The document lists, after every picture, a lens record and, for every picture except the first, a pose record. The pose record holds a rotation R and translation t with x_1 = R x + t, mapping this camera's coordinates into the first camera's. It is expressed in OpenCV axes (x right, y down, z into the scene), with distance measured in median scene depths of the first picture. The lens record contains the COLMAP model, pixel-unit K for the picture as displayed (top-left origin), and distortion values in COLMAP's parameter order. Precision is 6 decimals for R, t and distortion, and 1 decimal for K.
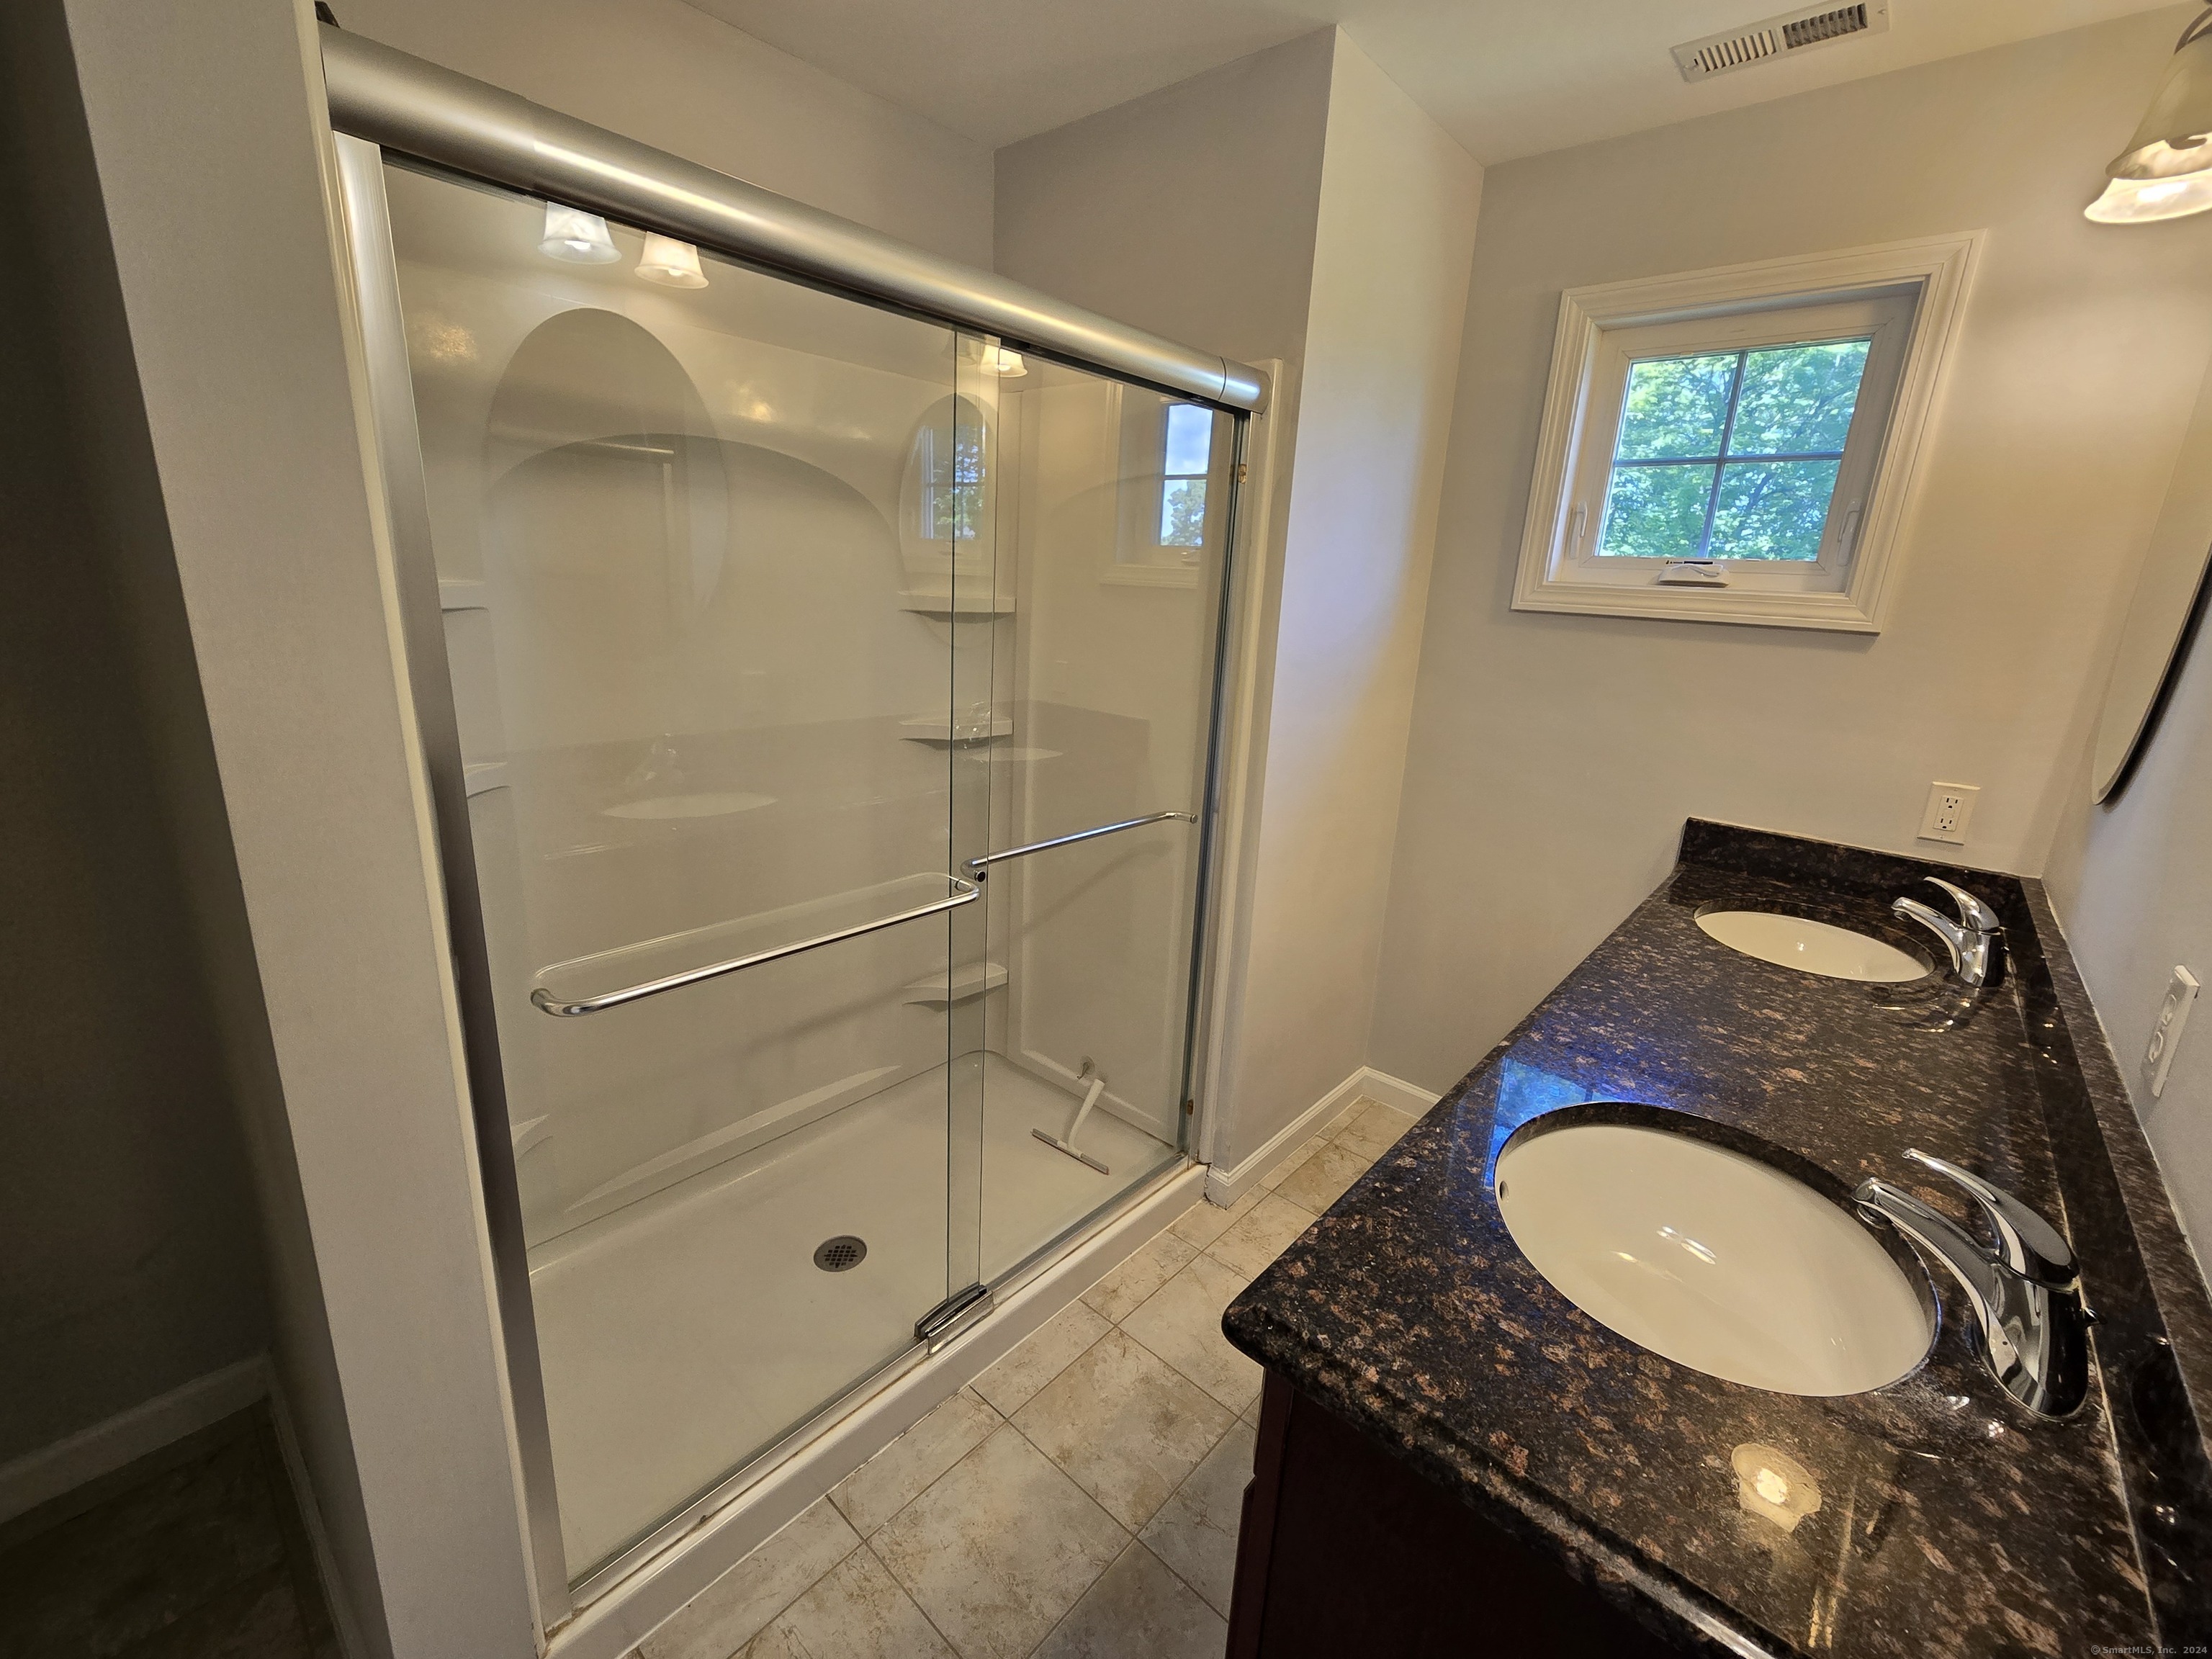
lens RADIAL K [[913.3, 0, 1104.8], [0, 913.3, 825.0], [0, 0, 1]] dist [-0.000863, 0.001582]
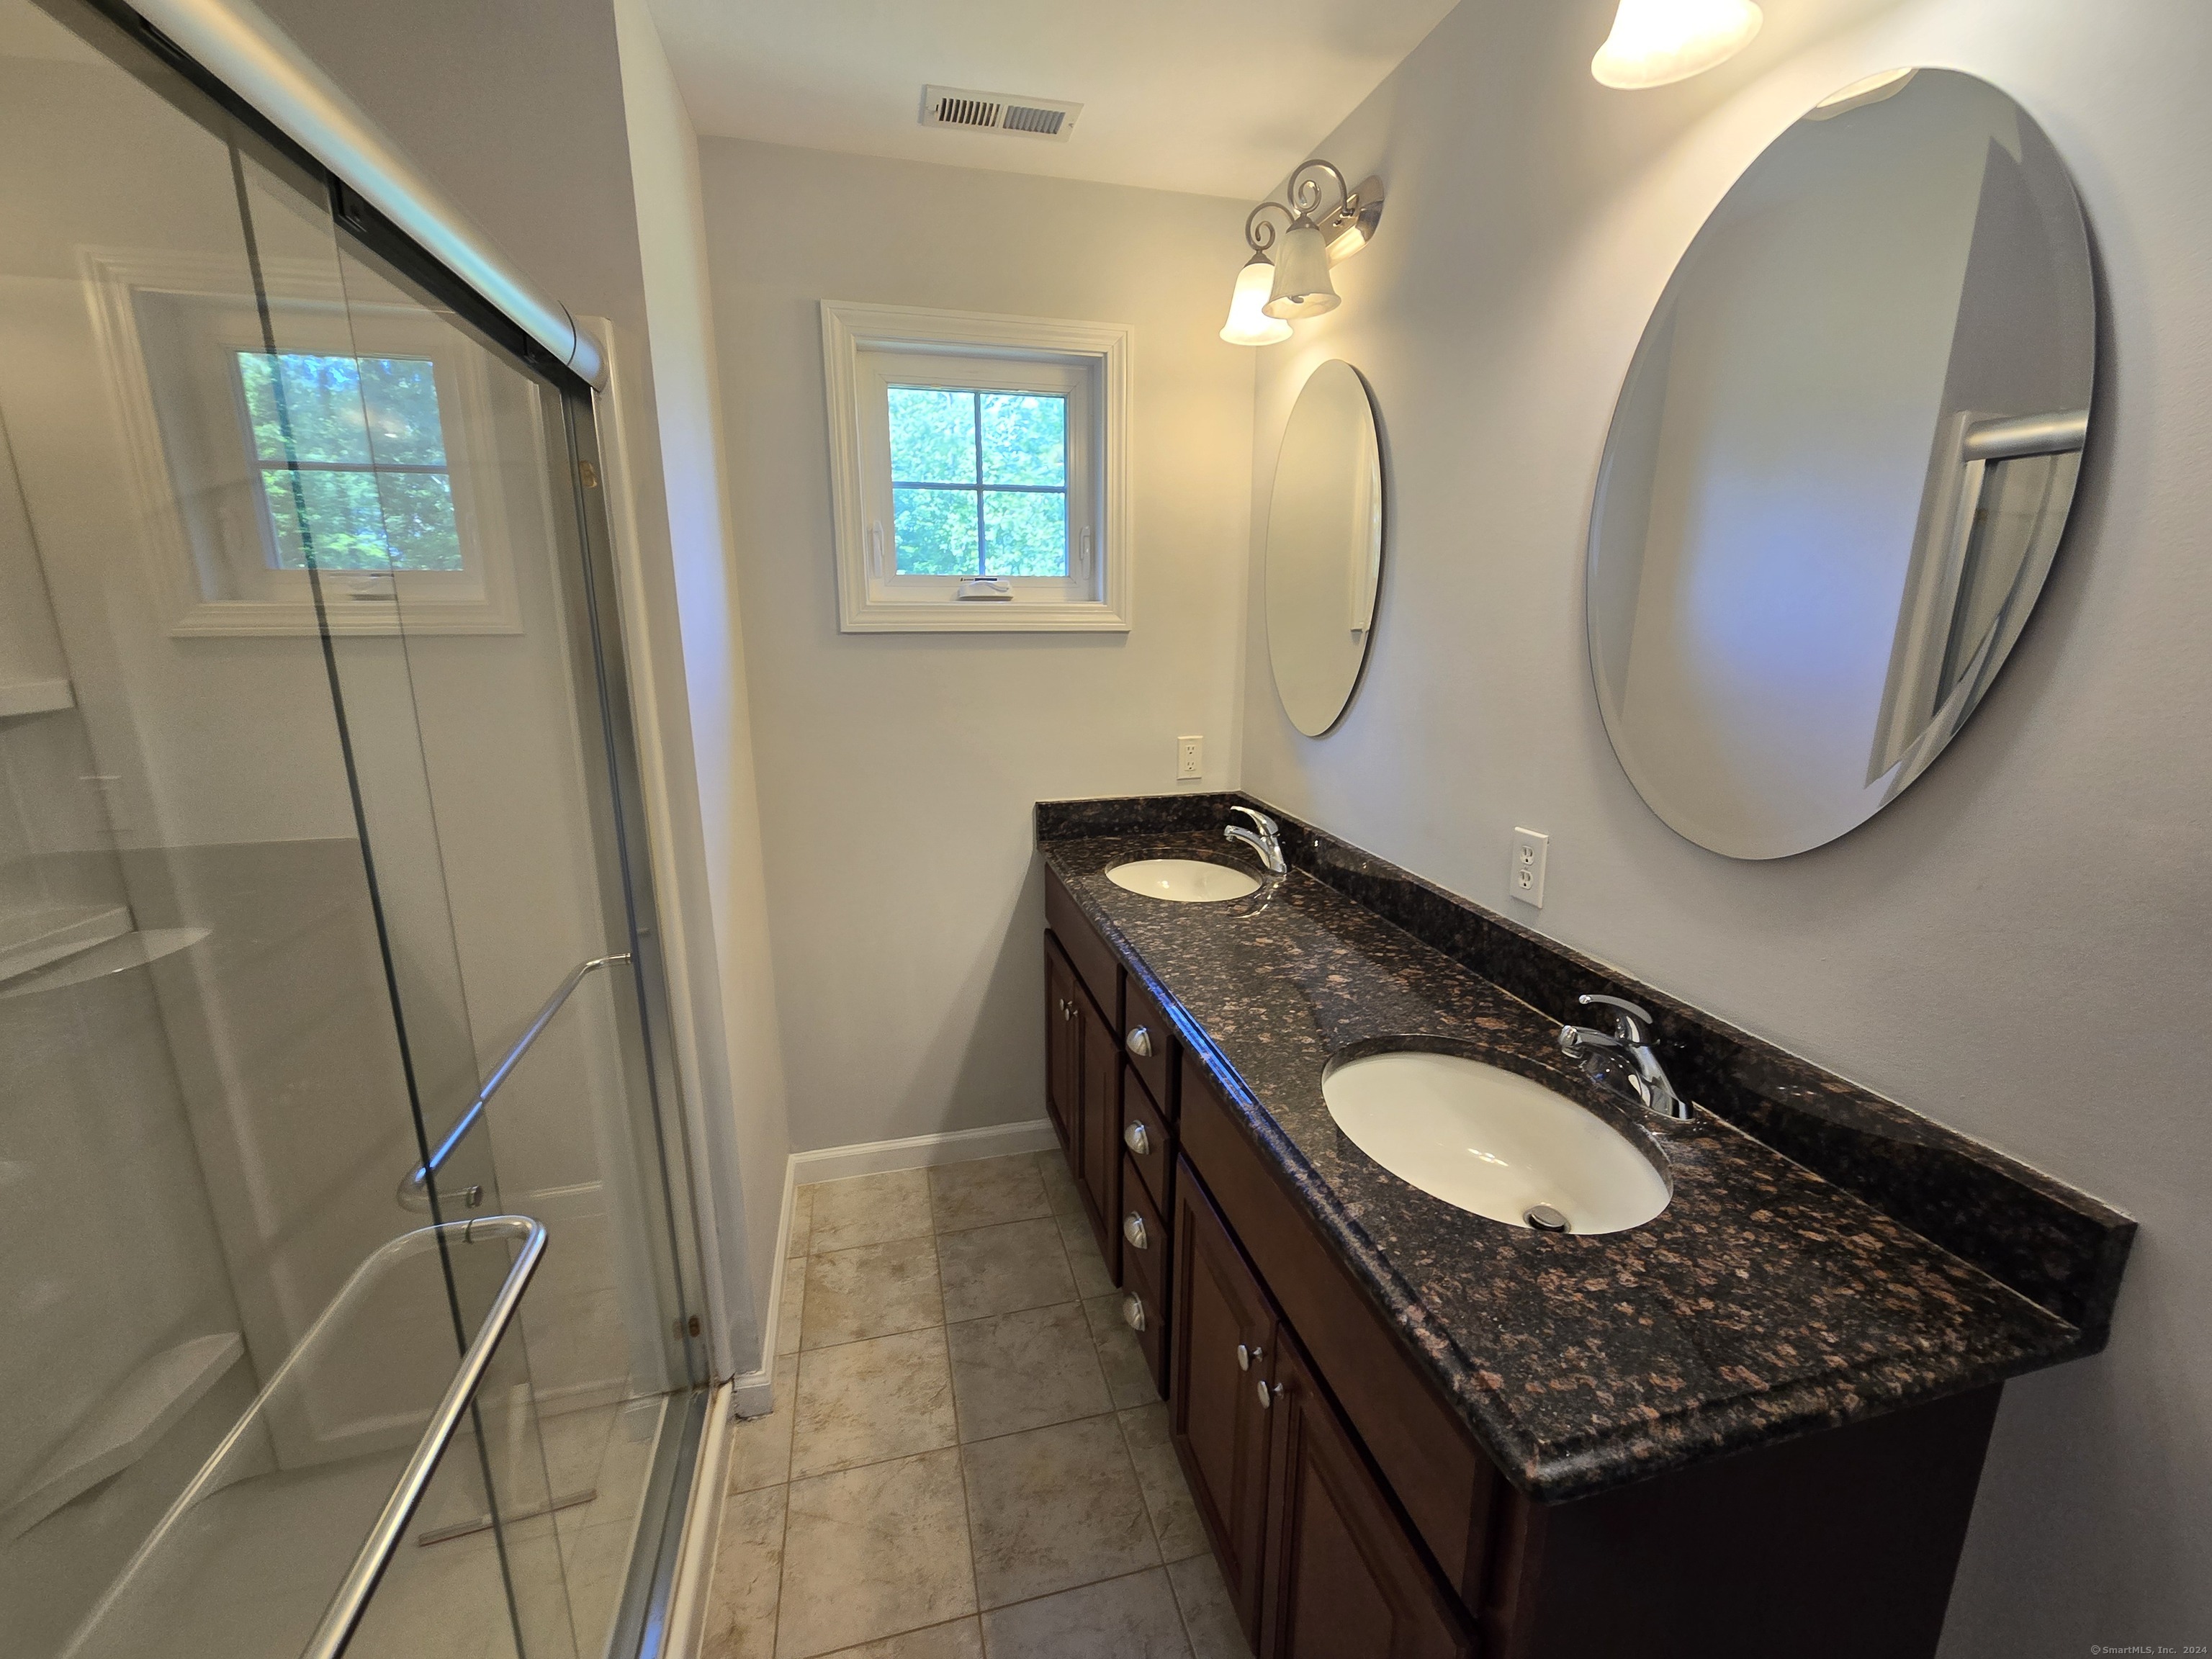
lens RADIAL K [[913.3, 0, 1105.7], [0, 913.3, 831.4], [0, 0, 1]] dist [-0.000863, 0.001582]
pose [[0.556417, -0.247065, 0.793321, -0.297948], [0.246286, 0.960904, 0.126516, -0.127753], [-0.793563, 0.124988, 0.595512, 0.343039]]
